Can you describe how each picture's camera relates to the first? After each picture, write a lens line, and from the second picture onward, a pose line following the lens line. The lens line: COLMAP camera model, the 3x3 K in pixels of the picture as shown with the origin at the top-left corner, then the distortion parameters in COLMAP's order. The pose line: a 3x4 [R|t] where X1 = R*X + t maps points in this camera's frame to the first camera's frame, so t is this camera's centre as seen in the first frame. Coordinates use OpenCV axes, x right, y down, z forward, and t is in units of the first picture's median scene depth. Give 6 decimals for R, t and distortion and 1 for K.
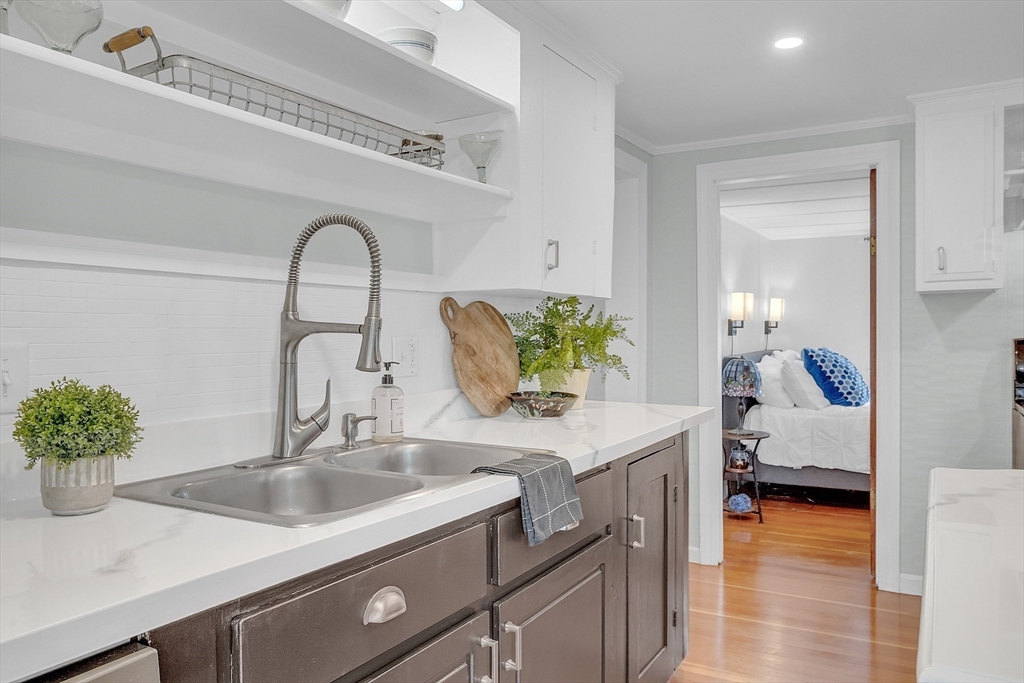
lens RADIAL K [[752.4, 0, 514.8], [0, 752.4, 362.7], [0, 0, 1]] dist [0.000445, 0.001150]
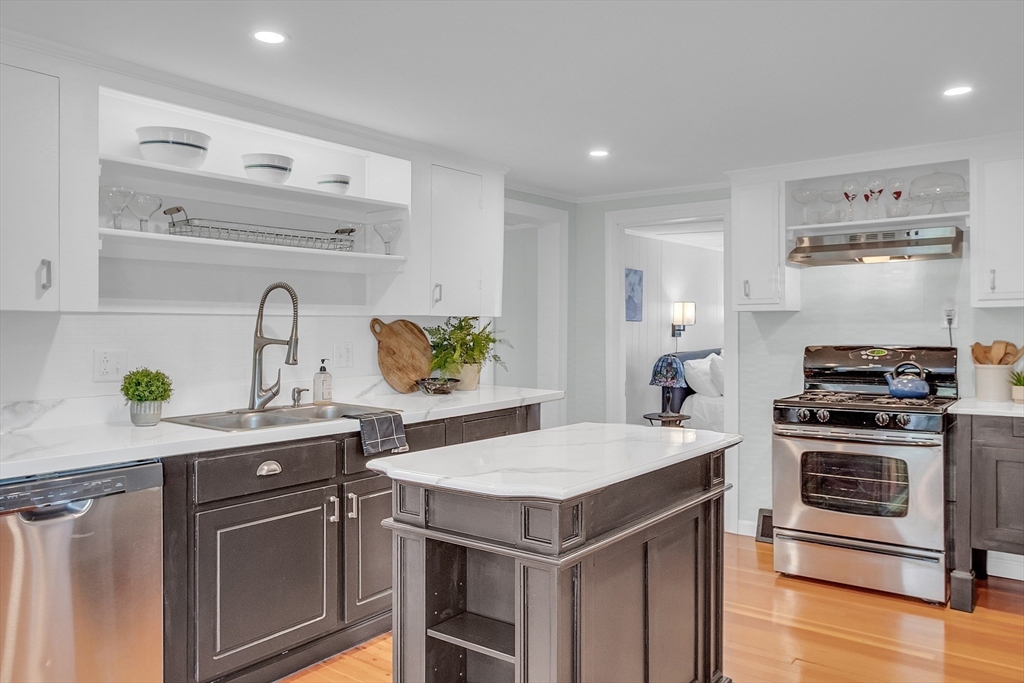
lens RADIAL K [[756.2, 0, 512.0], [0, 756.2, 341.5], [0, 0, 1]] dist [-0.004687, -0.001876]
pose [[0.991211, 0.011213, -0.131812, 0.530141], [-0.013065, 0.999828, -0.013193, -0.025456], [0.131642, 0.014800, 0.991187, -0.729012]]
